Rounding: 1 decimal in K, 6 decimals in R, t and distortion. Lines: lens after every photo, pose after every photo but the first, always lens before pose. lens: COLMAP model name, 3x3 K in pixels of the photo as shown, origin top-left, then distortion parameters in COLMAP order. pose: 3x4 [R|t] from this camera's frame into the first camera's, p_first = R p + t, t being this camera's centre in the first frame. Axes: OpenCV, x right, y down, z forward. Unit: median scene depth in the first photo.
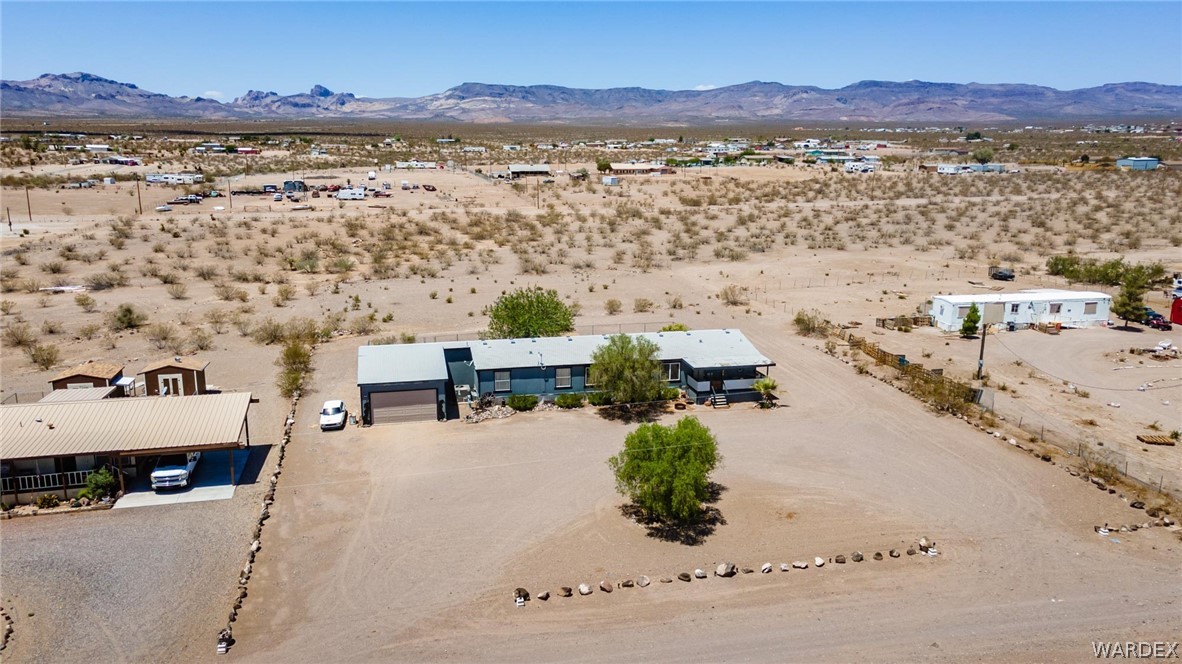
lens RADIAL K [[872.1, 0, 594.4], [0, 872.1, 333.1], [0, 0, 1]] dist [0.012660, 0.101987]
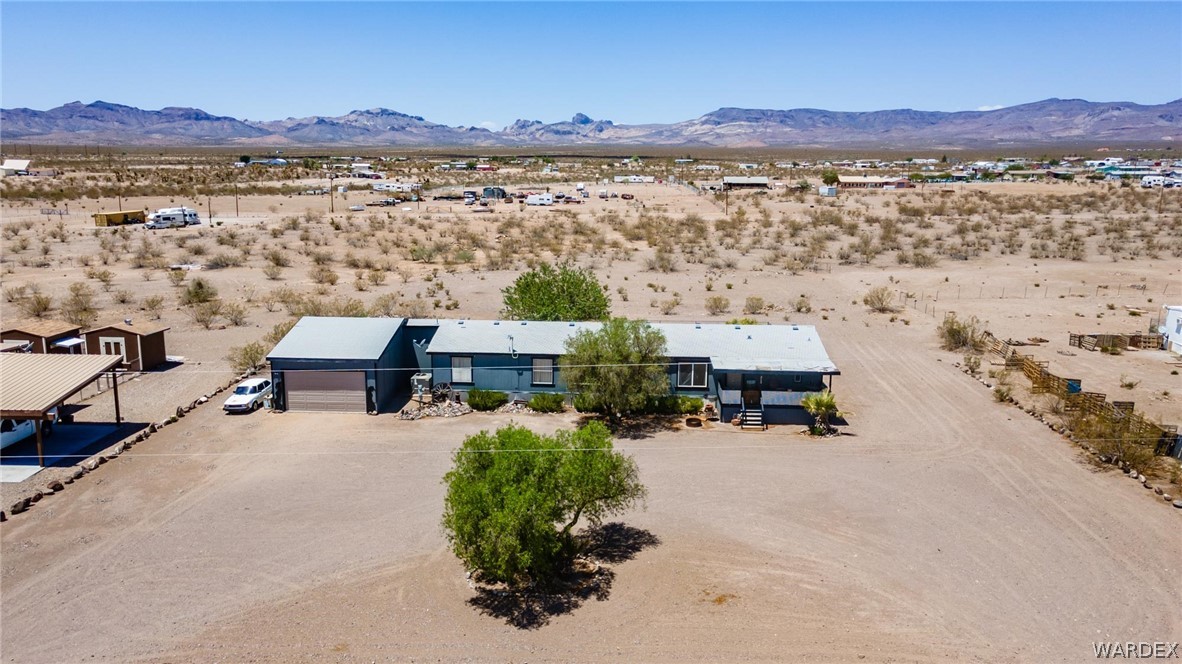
lens RADIAL K [[893.4, 0, 593.1], [0, 893.4, 332.0], [0, 0, 1]] dist [0.002686, 0.116335]
pose [[0.959908, 0.053822, -0.275098, 0.054208], [-0.063410, 0.997647, -0.026072, 0.008785], [0.273047, 0.042471, 0.961063, 0.069451]]
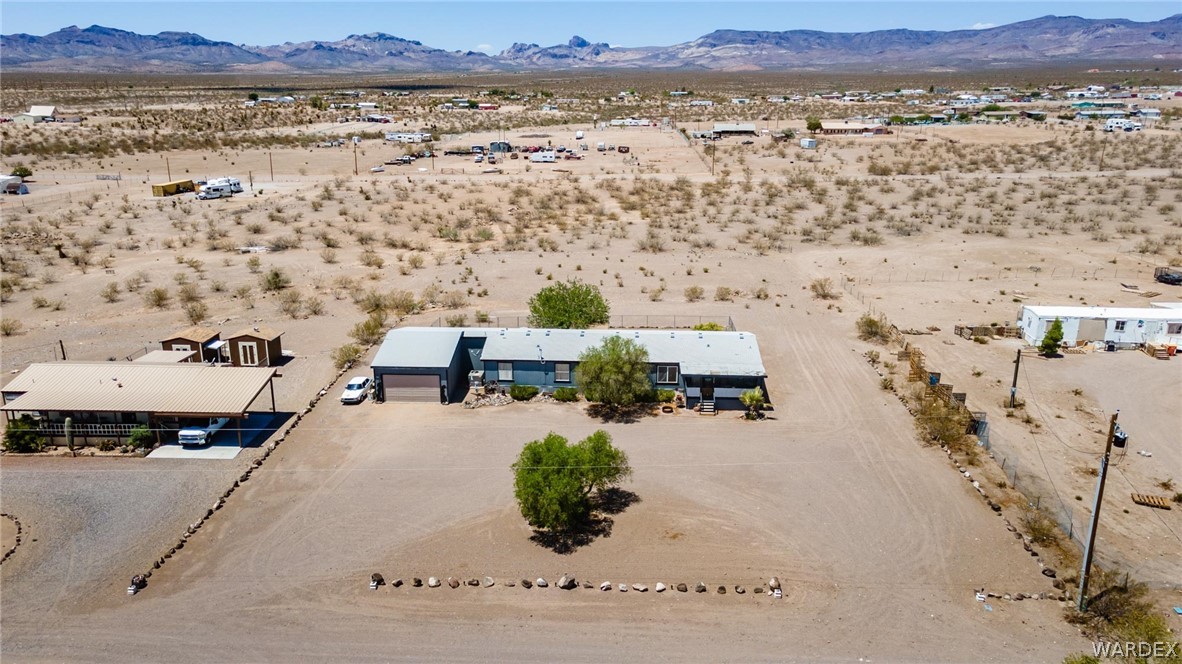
lens RADIAL K [[867.0, 0, 593.4], [0, 867.0, 335.5], [0, 0, 1]] dist [0.009266, 0.103203]
pose [[0.960962, 0.071732, -0.267221, 0.070784], [-0.055518, 0.996156, 0.067755, -0.017053], [0.271054, -0.050274, 0.961250, -0.001124]]
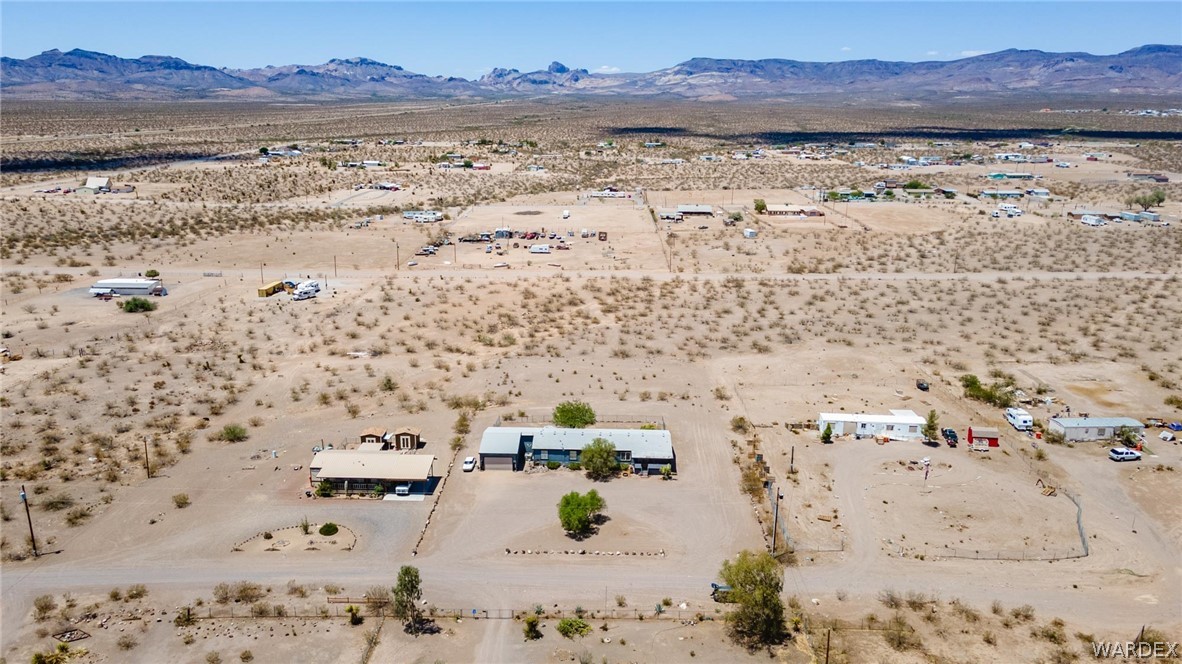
lens RADIAL K [[872.1, 0, 594.4], [0, 872.1, 333.1], [0, 0, 1]] dist [0.012660, 0.101987]
pose [[0.967590, 0.067212, -0.243418, 0.129494], [-0.058531, 0.997371, 0.042731, -0.085901], [0.245650, -0.027099, 0.968980, -0.262793]]
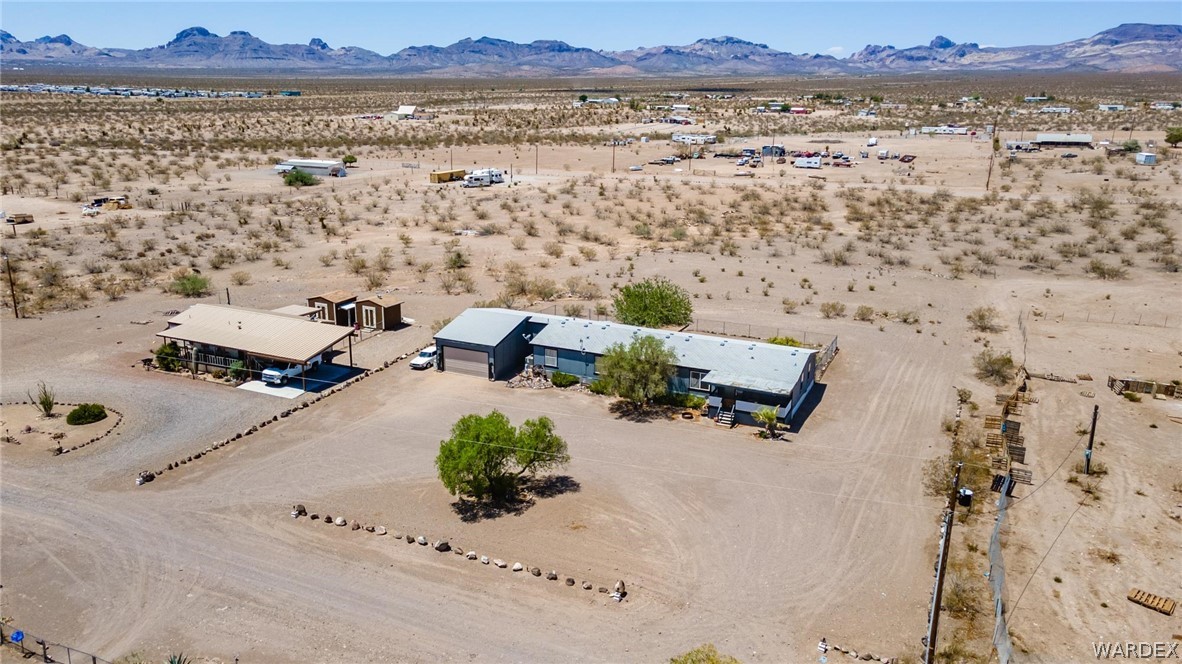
lens RADIAL K [[885.8, 0, 586.6], [0, 885.8, 317.2], [0, 0, 1]] dist [0.011800, 0.105791]
pose [[0.787793, 0.160832, -0.594571, 0.150317], [-0.143698, 0.986661, 0.076496, -0.022572], [0.598943, 0.025175, 0.800396, 0.026940]]
